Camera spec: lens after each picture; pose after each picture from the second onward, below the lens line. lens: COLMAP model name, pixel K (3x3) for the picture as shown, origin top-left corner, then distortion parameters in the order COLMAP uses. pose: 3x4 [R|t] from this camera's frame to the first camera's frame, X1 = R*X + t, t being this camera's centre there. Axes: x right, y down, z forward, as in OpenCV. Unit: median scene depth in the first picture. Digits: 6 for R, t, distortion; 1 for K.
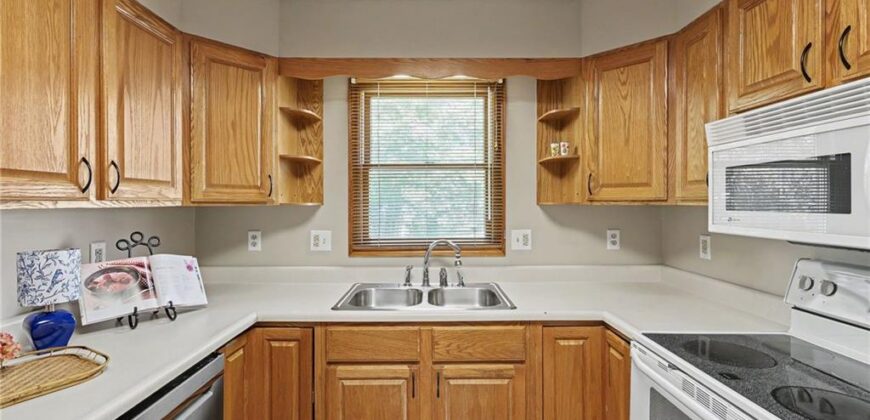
lens RADIAL K [[397.7, 0, 434.2], [0, 397.7, 205.7], [0, 0, 1]] dist [0.002585, 0.000028]
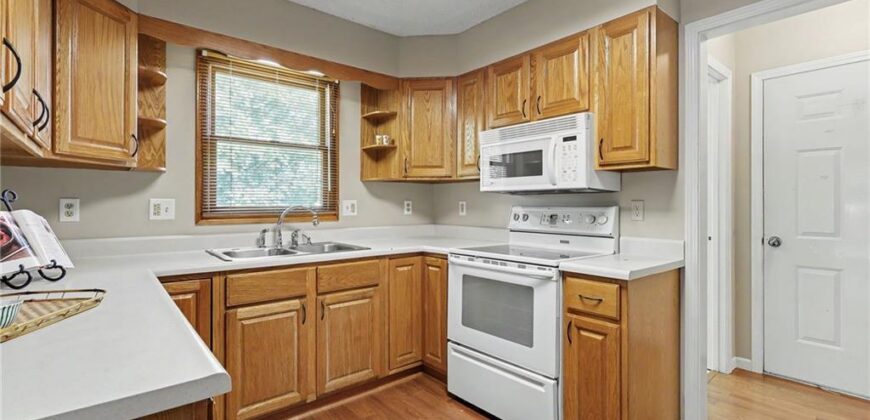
lens RADIAL K [[397.7, 0, 436.1], [0, 397.7, 208.3], [0, 0, 1]] dist [0.002585, 0.000028]
pose [[0.772191, -0.005145, 0.635370, -0.501506], [0.002715, 0.999985, 0.004799, 0.106947], [-0.635385, -0.001981, 0.772193, -0.225814]]
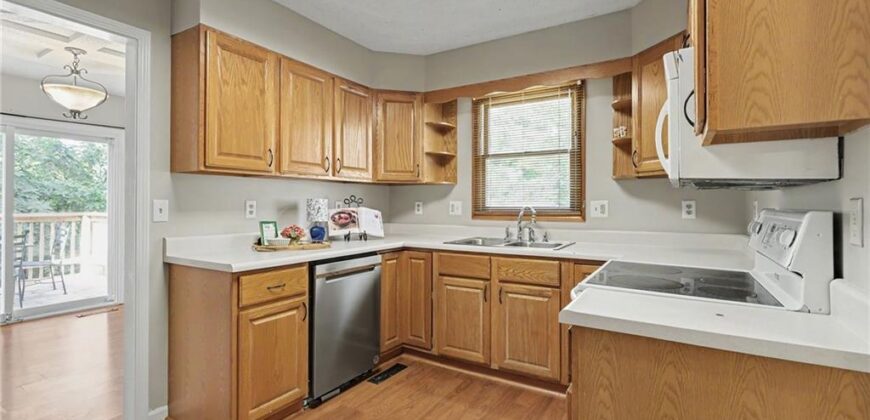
lens RADIAL K [[397.7, 0, 433.9], [0, 397.7, 207.6], [0, 0, 1]] dist [0.002585, 0.000028]
pose [[0.848923, 0.007661, -0.528460, 0.566926], [-0.006904, 0.999970, 0.003405, 0.105922], [0.528471, 0.000758, 0.848951, -0.407033]]
